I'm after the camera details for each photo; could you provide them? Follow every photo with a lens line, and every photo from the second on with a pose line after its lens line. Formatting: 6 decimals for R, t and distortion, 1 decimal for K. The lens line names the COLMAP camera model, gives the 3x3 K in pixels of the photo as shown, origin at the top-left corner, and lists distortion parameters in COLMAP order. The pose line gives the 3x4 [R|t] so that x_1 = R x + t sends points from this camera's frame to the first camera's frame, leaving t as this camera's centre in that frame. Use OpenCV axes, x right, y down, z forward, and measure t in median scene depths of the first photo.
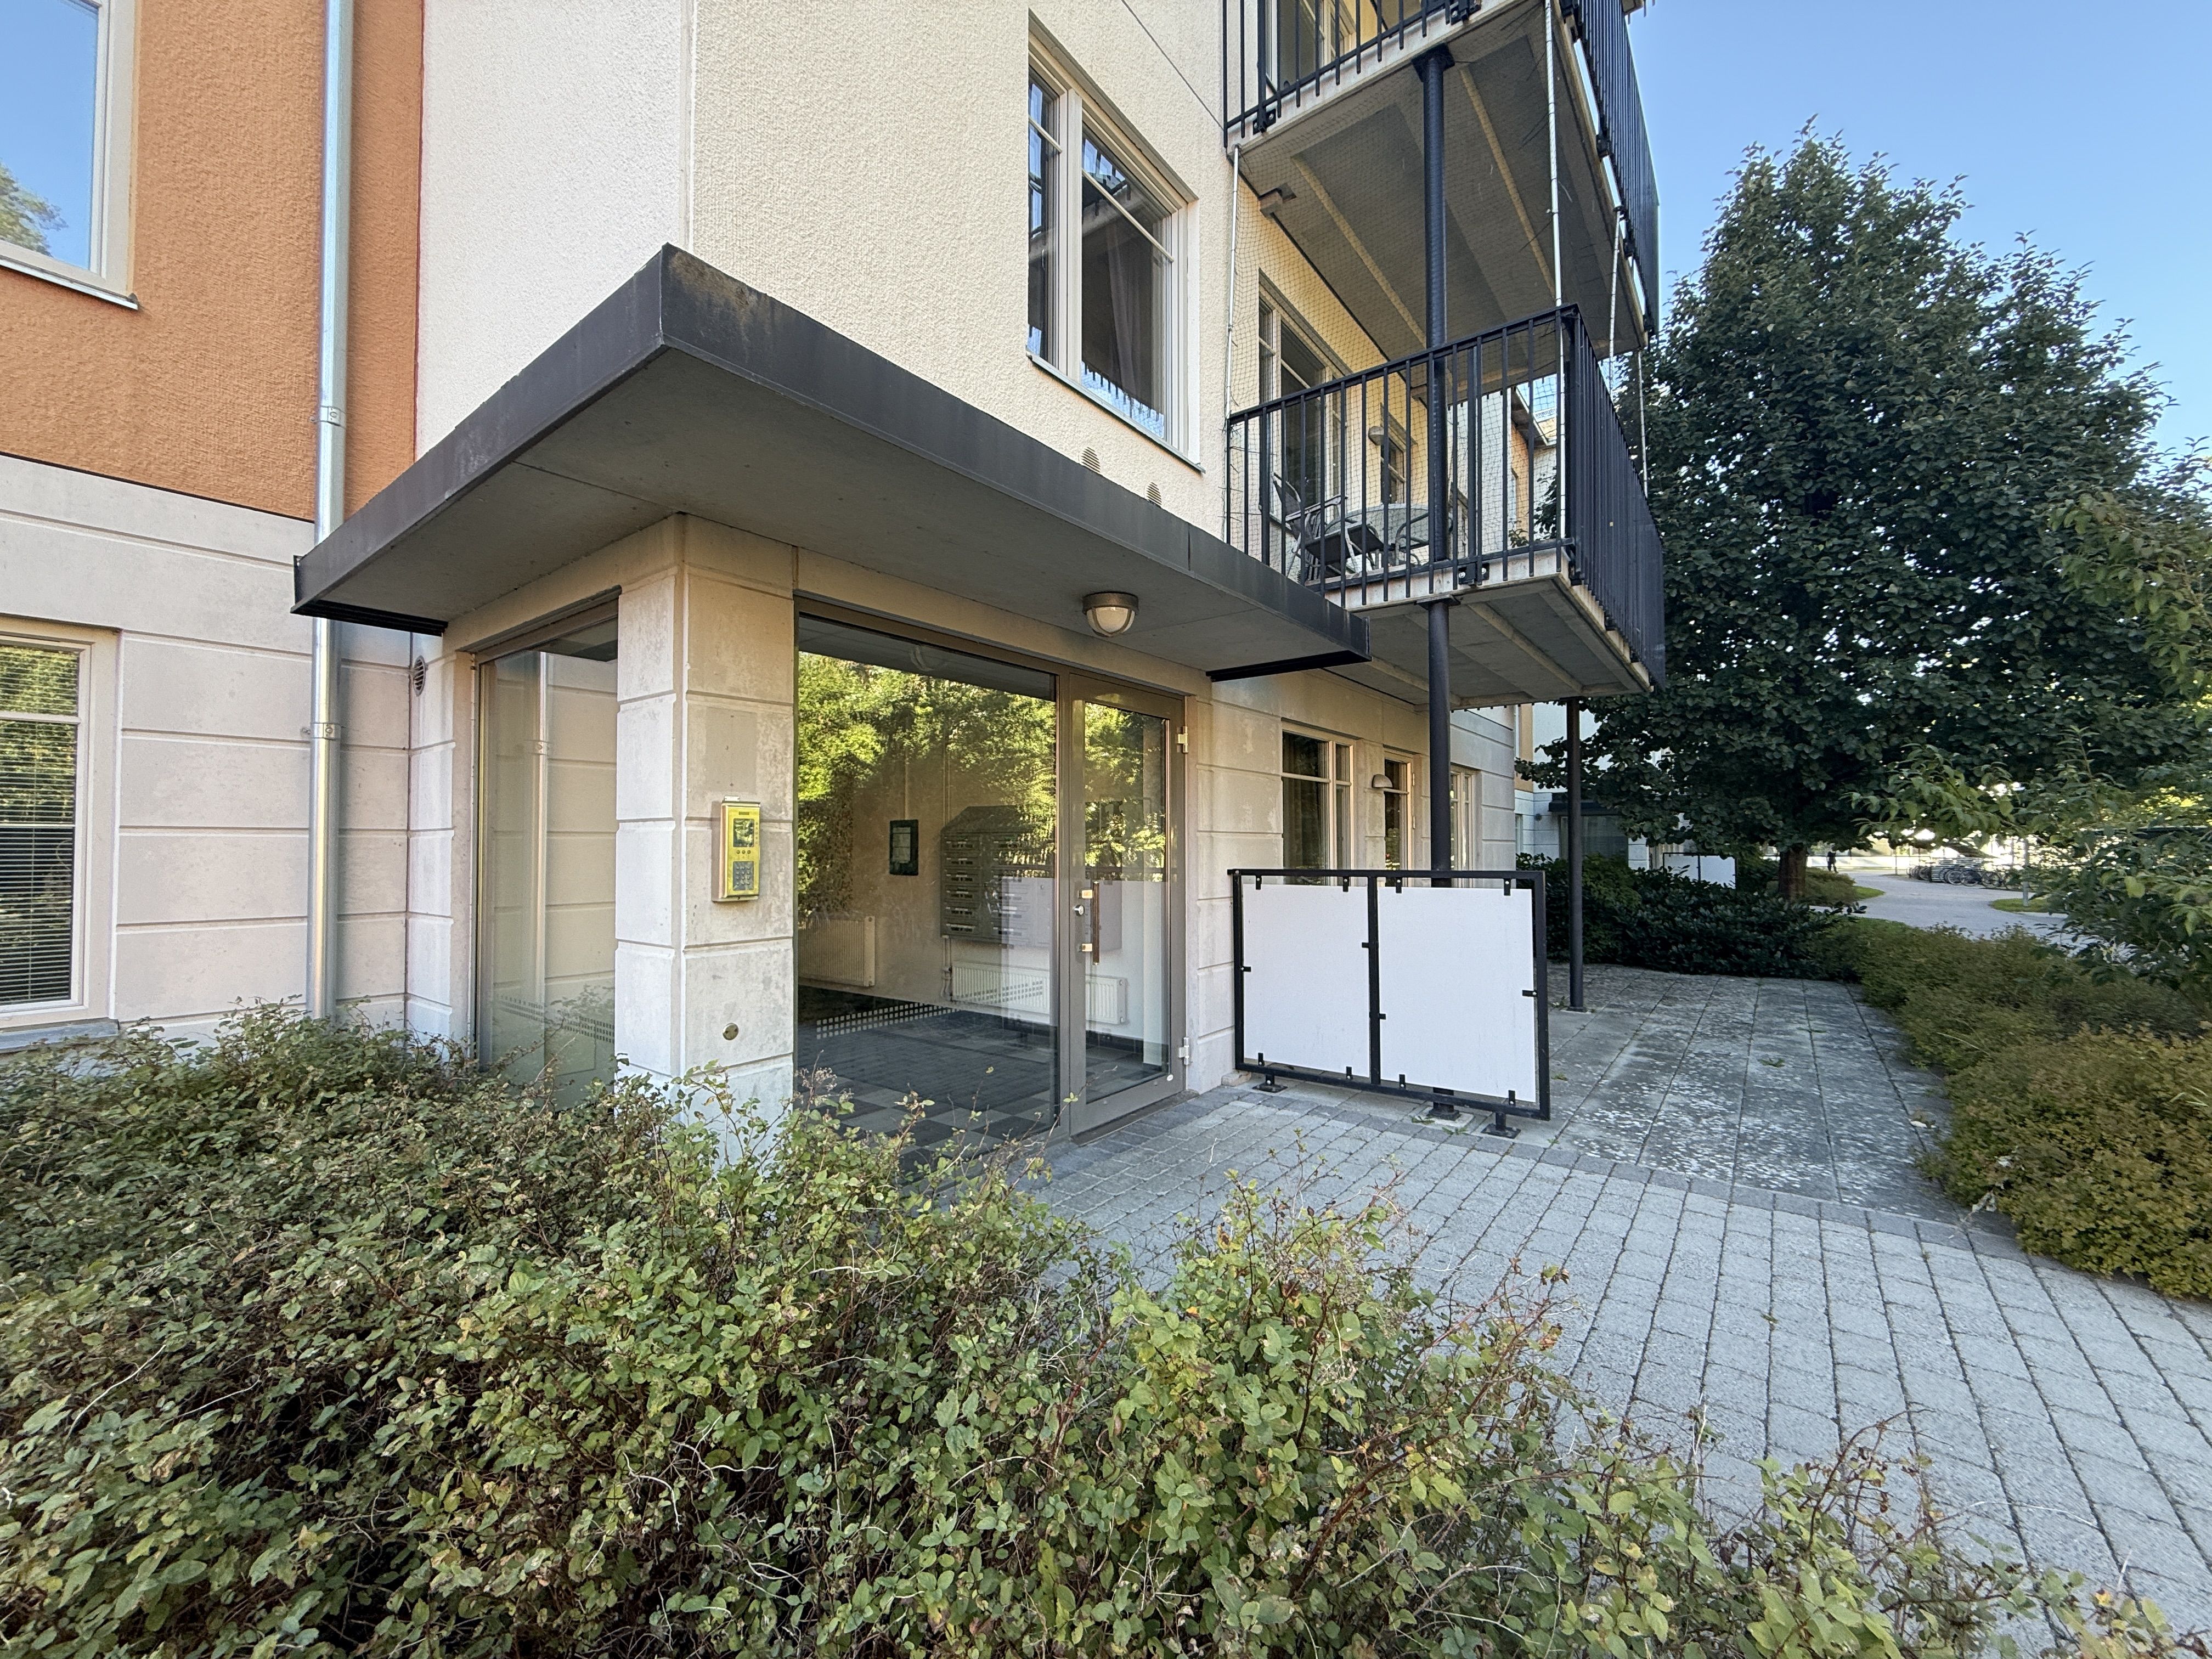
lens RADIAL K [[873.4, 0, 1100.3], [0, 873.4, 831.7], [0, 0, 1]] dist [-0.001723, -0.000139]
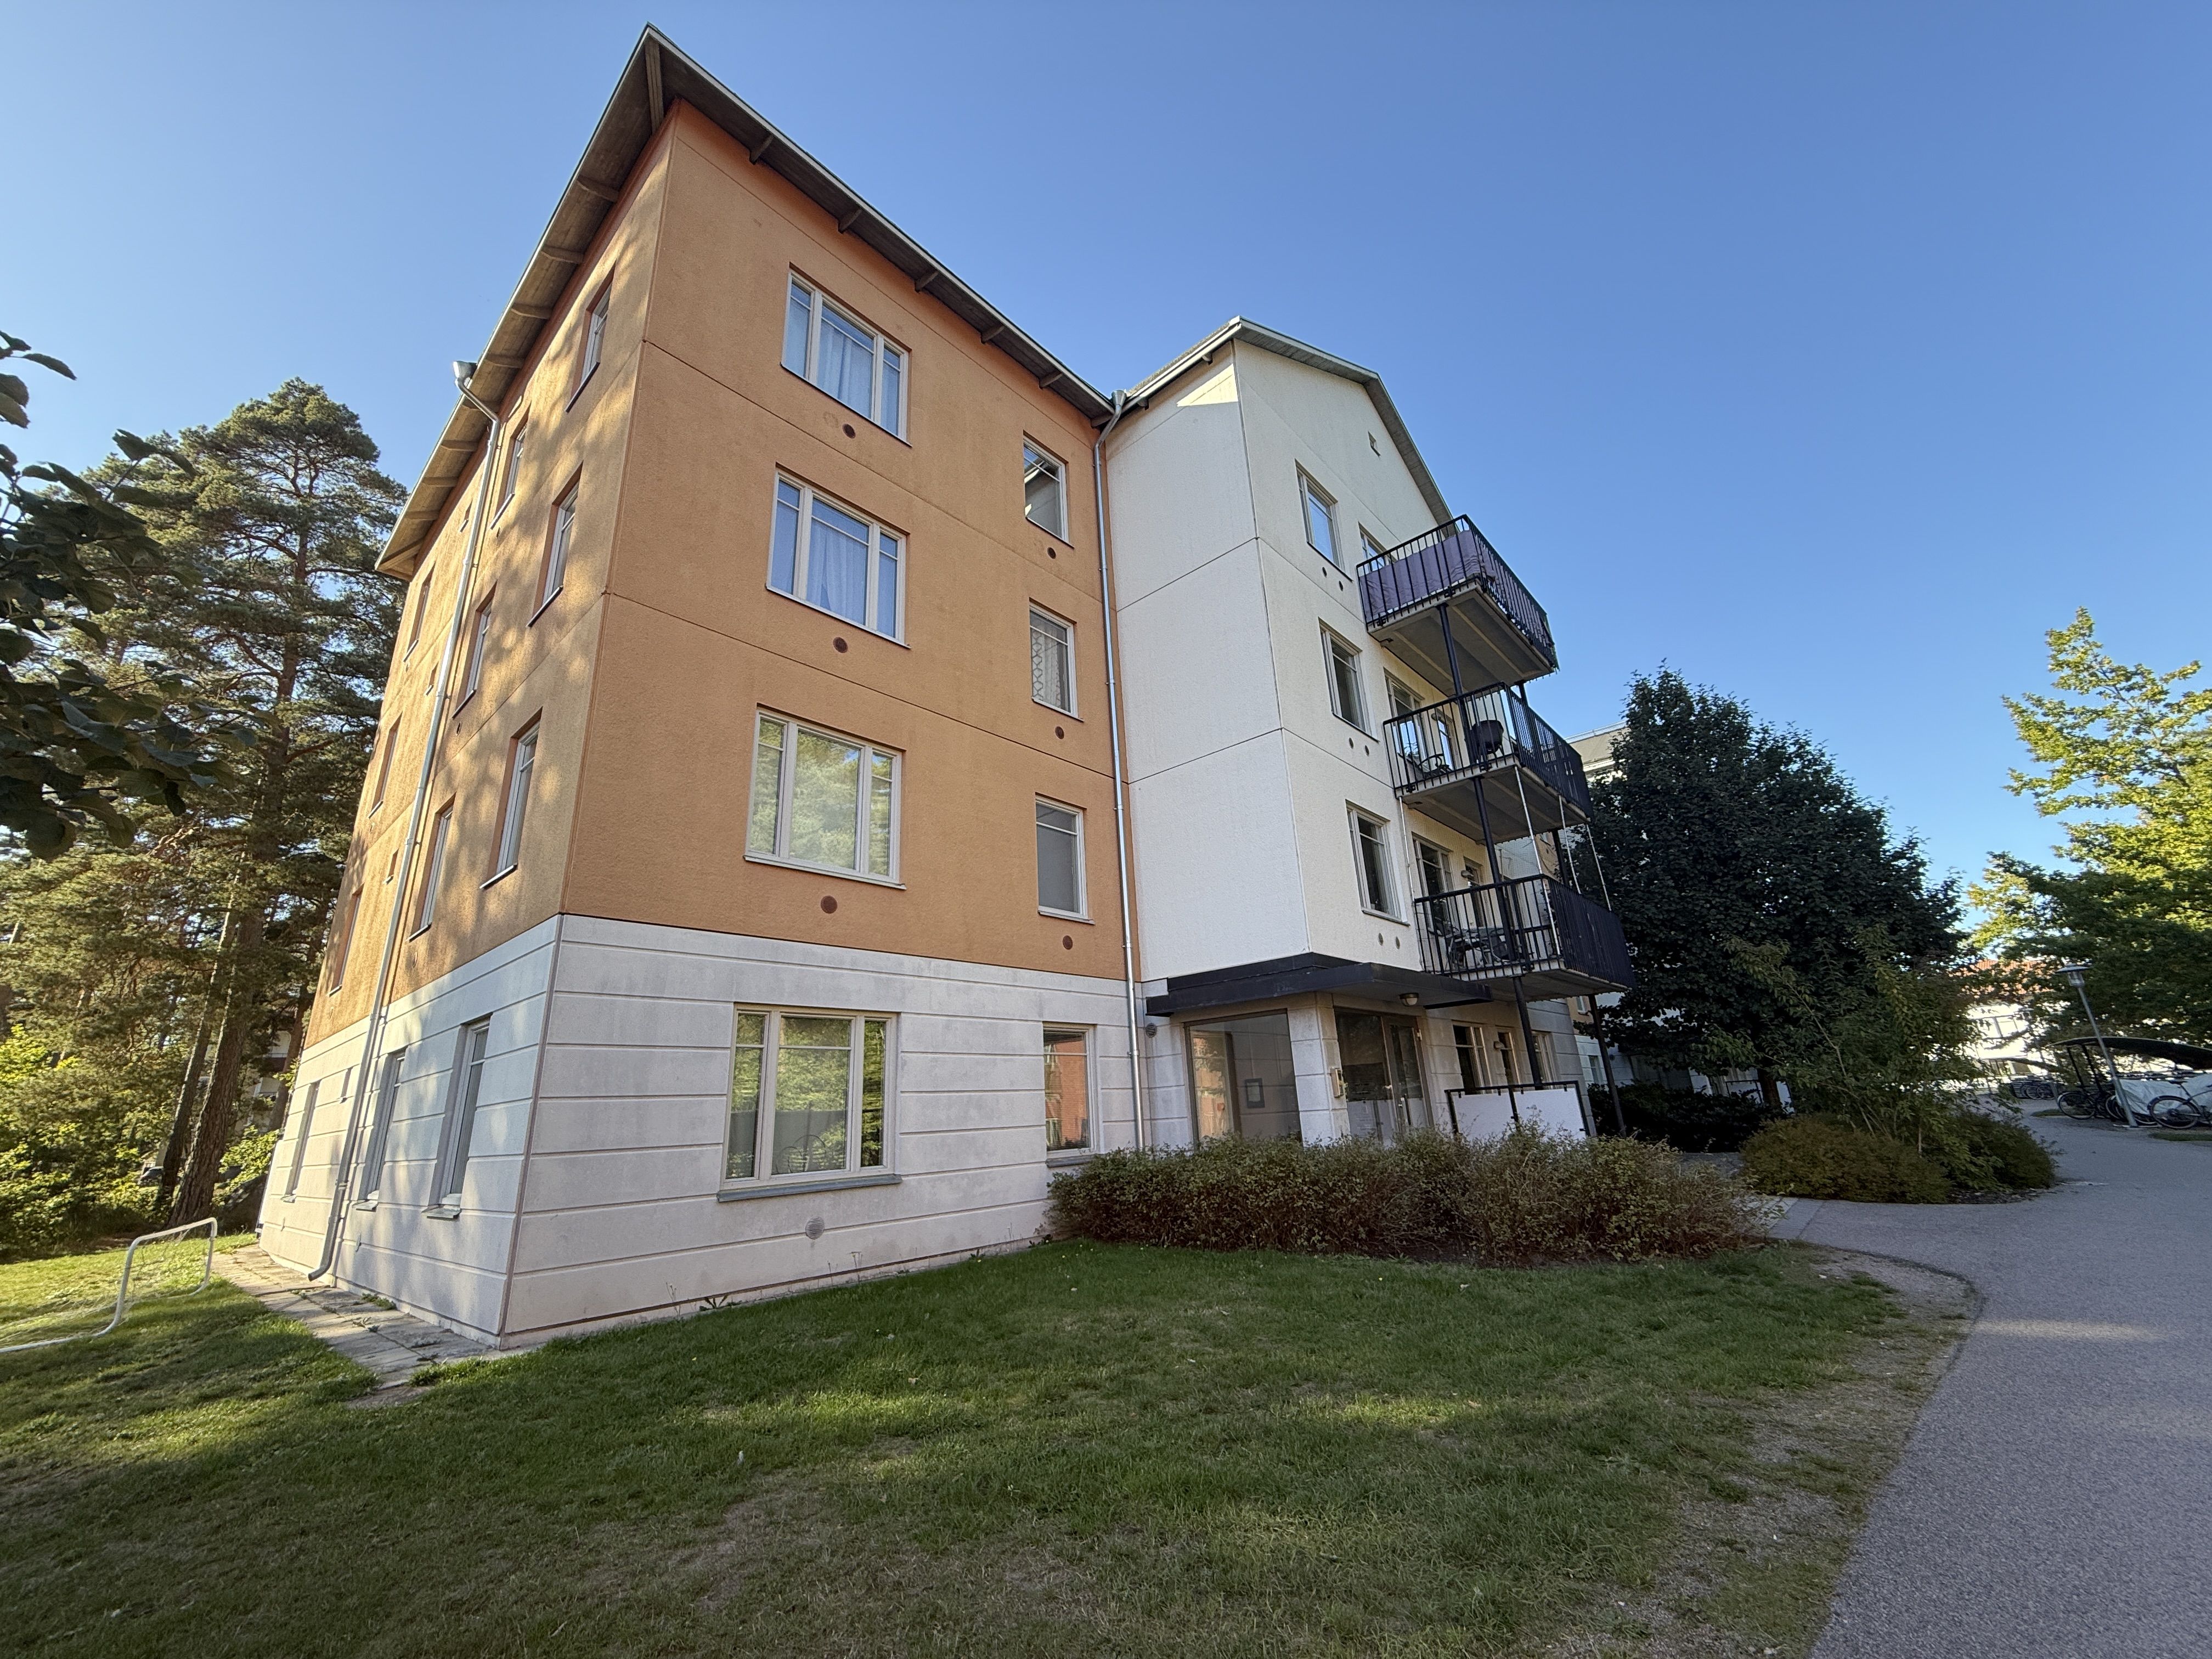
lens RADIAL K [[873.4, 0, 1100.3], [0, 873.4, 831.7], [0, 0, 1]] dist [-0.001723, -0.000139]
pose [[0.995766, -0.072951, -0.055924, -0.509185], [0.053399, 0.954300, -0.294042, 0.018146], [0.074819, 0.289811, 0.954155, -1.290893]]
